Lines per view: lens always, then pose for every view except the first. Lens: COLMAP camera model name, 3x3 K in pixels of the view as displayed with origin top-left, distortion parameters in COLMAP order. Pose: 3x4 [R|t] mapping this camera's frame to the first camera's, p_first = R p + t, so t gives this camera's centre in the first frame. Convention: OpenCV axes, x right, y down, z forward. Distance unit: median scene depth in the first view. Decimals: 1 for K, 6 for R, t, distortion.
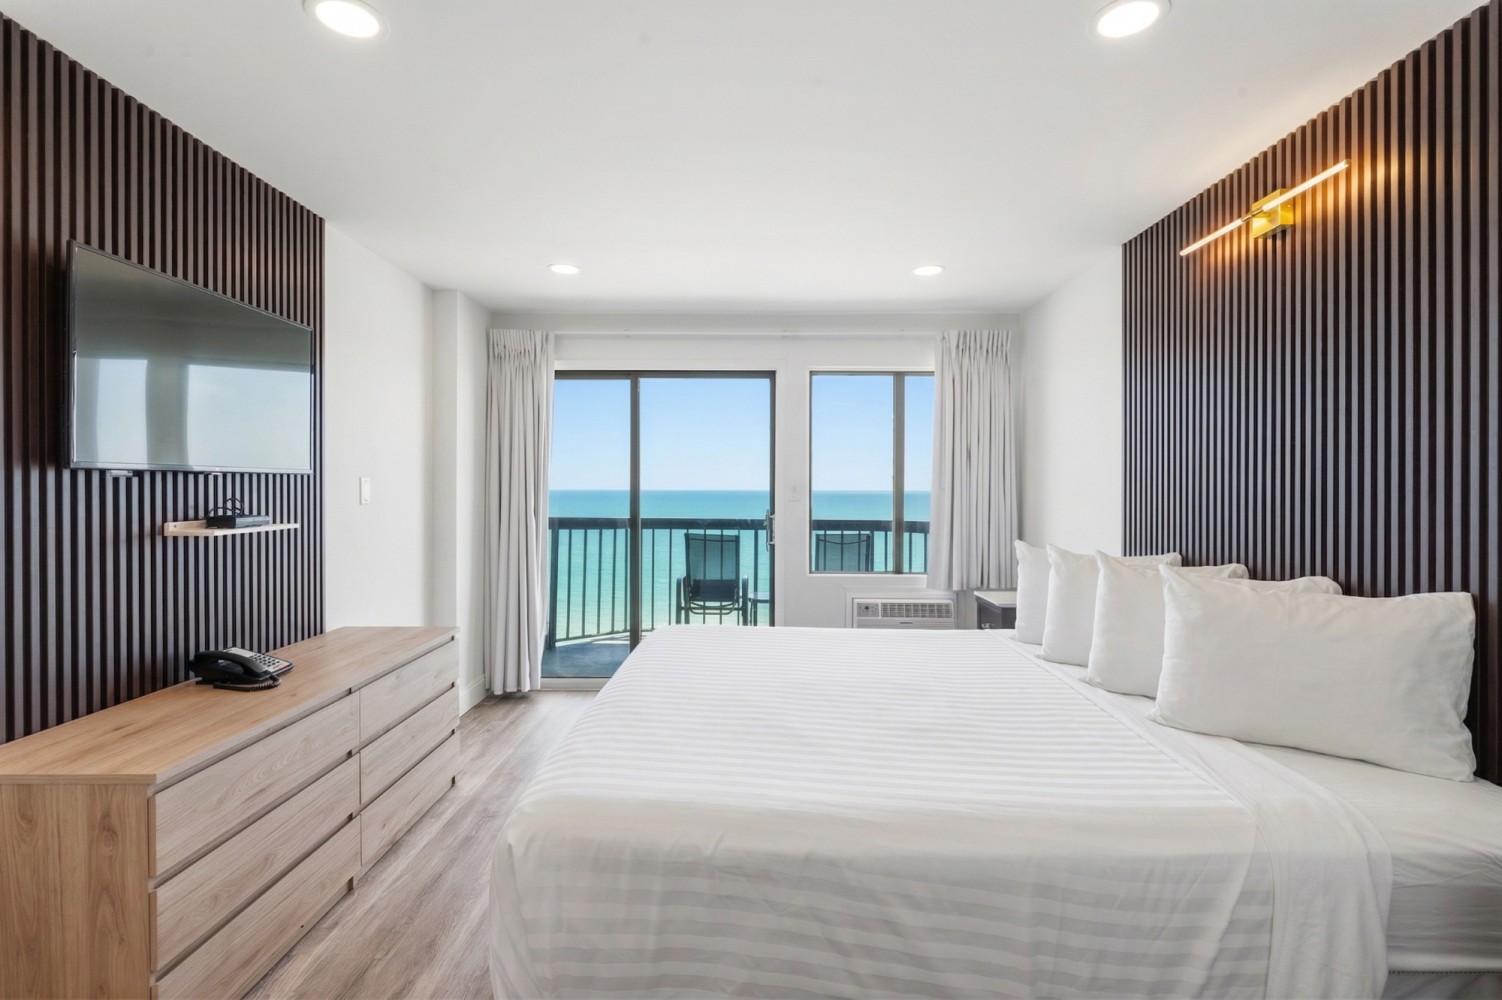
lens RADIAL K [[709.9, 0, 752.6], [0, 709.9, 503.4], [0, 0, 1]] dist [0.001384, 0.000529]
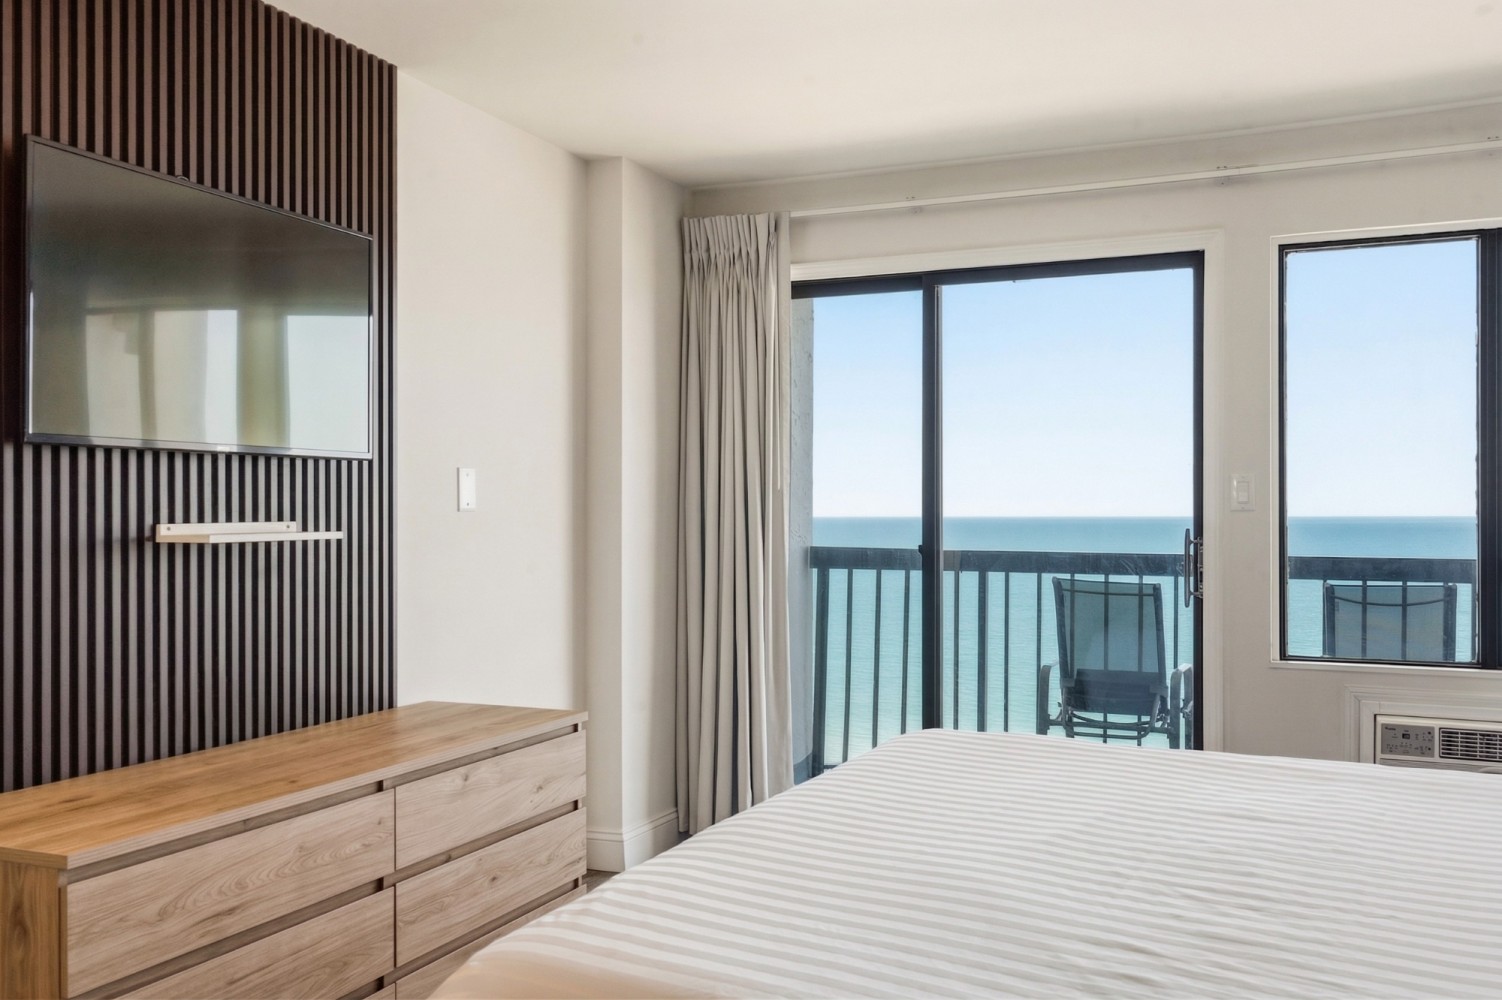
lens RADIAL K [[1325.1, 0, 749.4], [0, 1325.1, 537.7], [0, 0, 1]] dist [0.001490, 0.004150]
pose [[0.914872, 0.003045, -0.403732, 0.114314], [-0.005122, 0.999979, -0.004064, 0.020798], [0.403711, 0.005786, 0.914868, 0.016528]]
